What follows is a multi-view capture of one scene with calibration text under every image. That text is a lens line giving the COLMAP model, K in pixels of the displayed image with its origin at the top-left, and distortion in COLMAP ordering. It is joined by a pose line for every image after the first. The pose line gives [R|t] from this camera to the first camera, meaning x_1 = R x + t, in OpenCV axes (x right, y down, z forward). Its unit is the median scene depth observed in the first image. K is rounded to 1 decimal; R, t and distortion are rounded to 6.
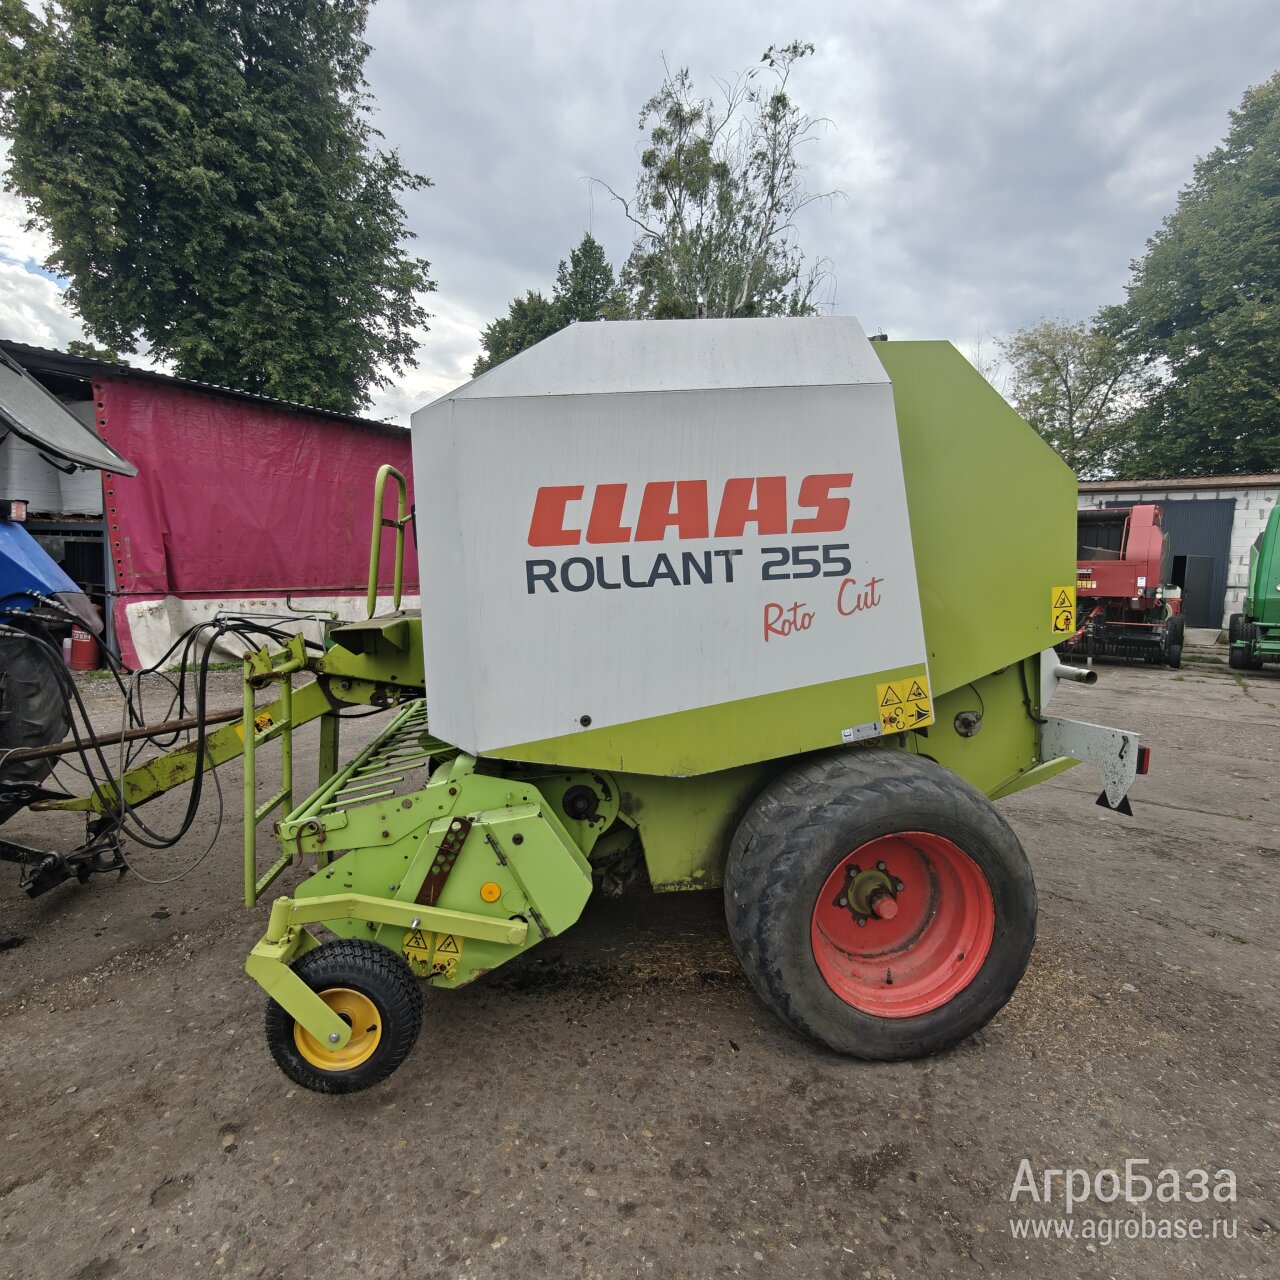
lens RADIAL K [[771.6, 0, 642.1], [0, 771.6, 636.8], [0, 0, 1]] dist [0.002615, 0.001252]
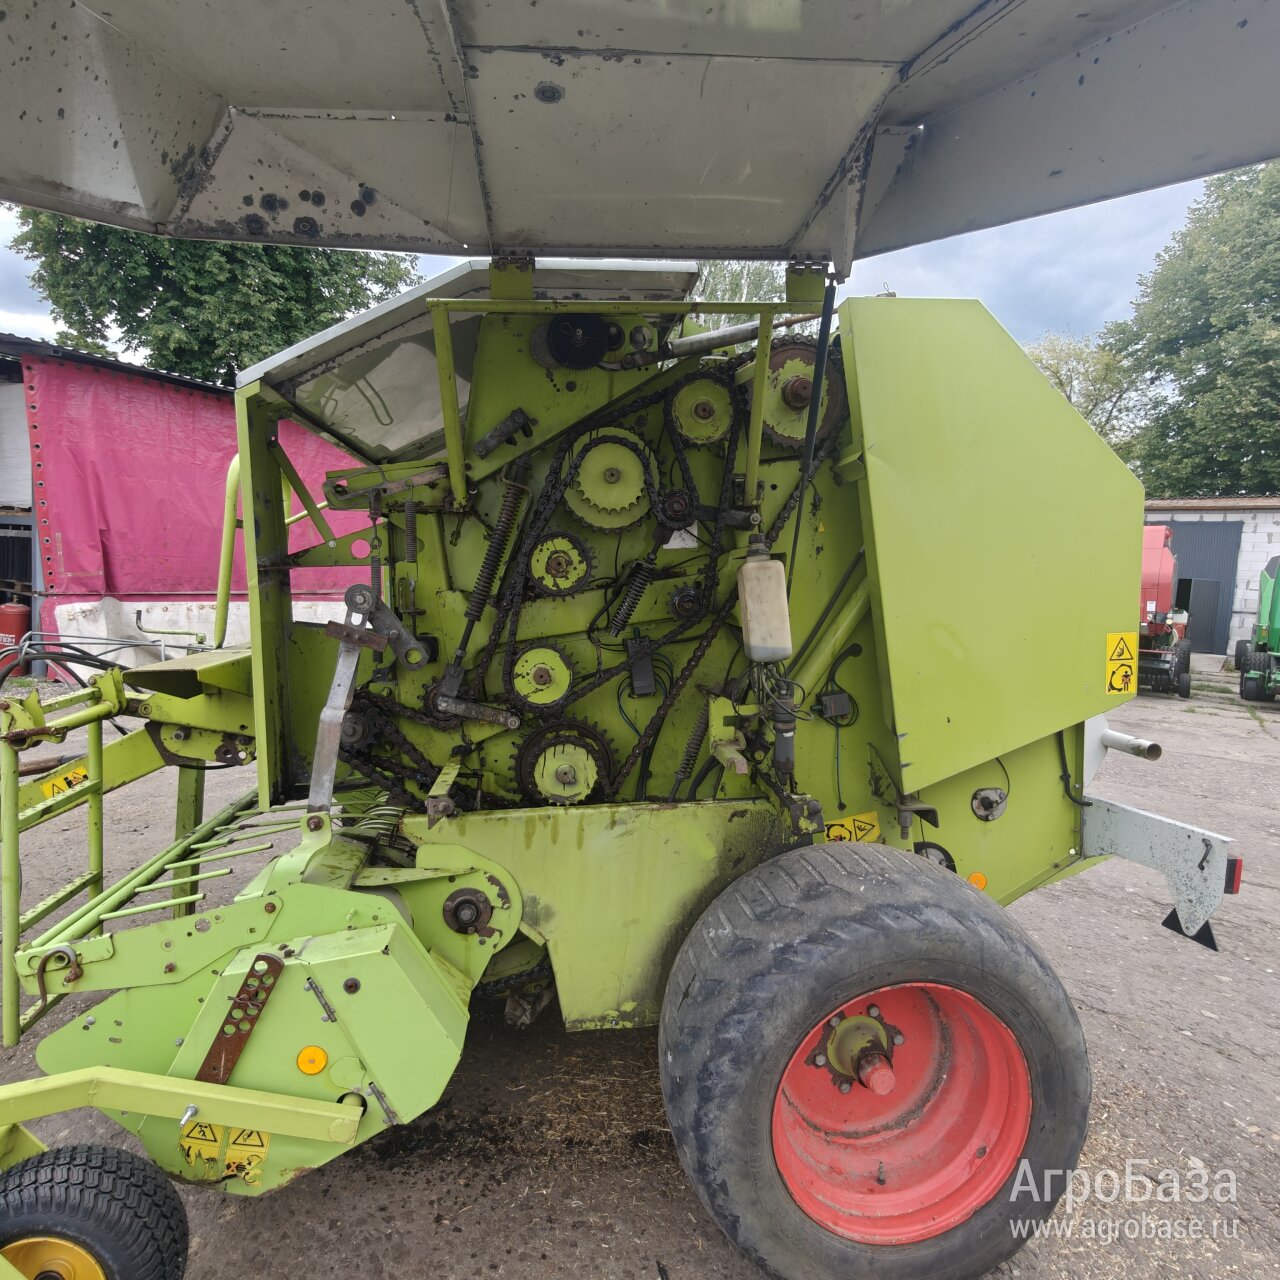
lens RADIAL K [[771.6, 0, 642.1], [0, 771.6, 636.8], [0, 0, 1]] dist [0.002615, 0.001252]
pose [[0.999682, 0.024437, 0.006218, 0.013502], [-0.024377, 0.999657, -0.009538, -0.007864], [-0.006449, 0.009383, 0.999935, 0.046347]]
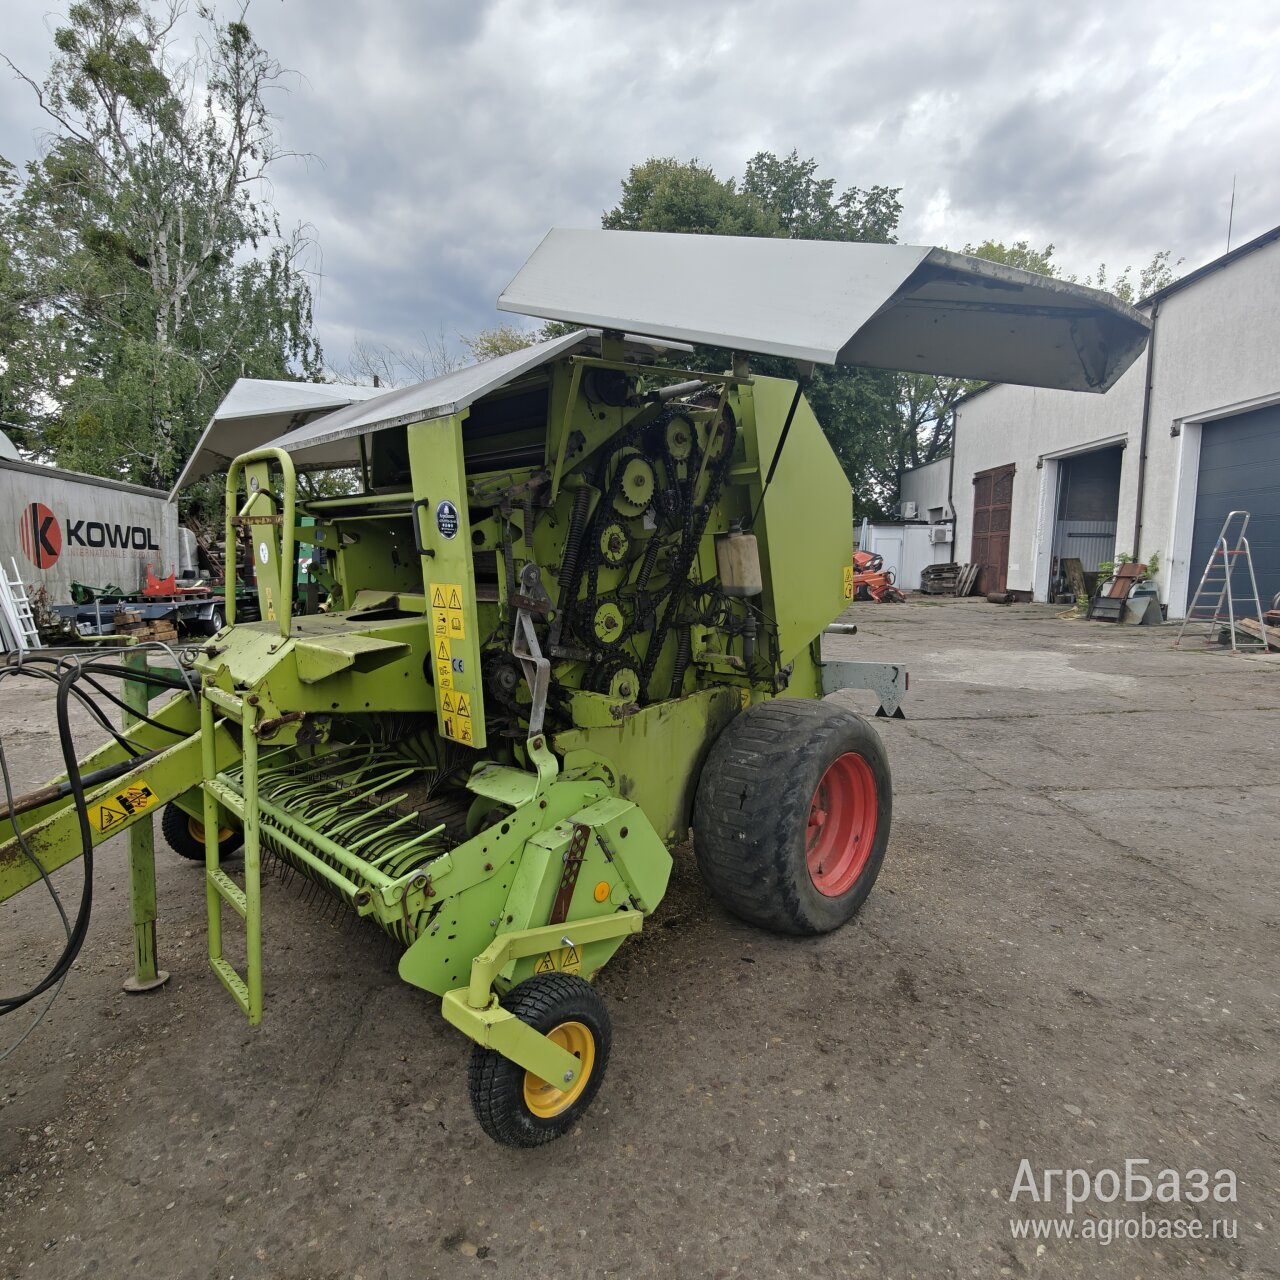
lens RADIAL K [[771.6, 0, 642.1], [0, 771.6, 636.8], [0, 0, 1]] dist [0.002615, 0.001252]
pose [[0.770935, -0.094686, 0.629837, -0.118133], [0.080358, 0.995446, 0.051289, -0.007524], [-0.631824, 0.011072, 0.775033, 0.028043]]
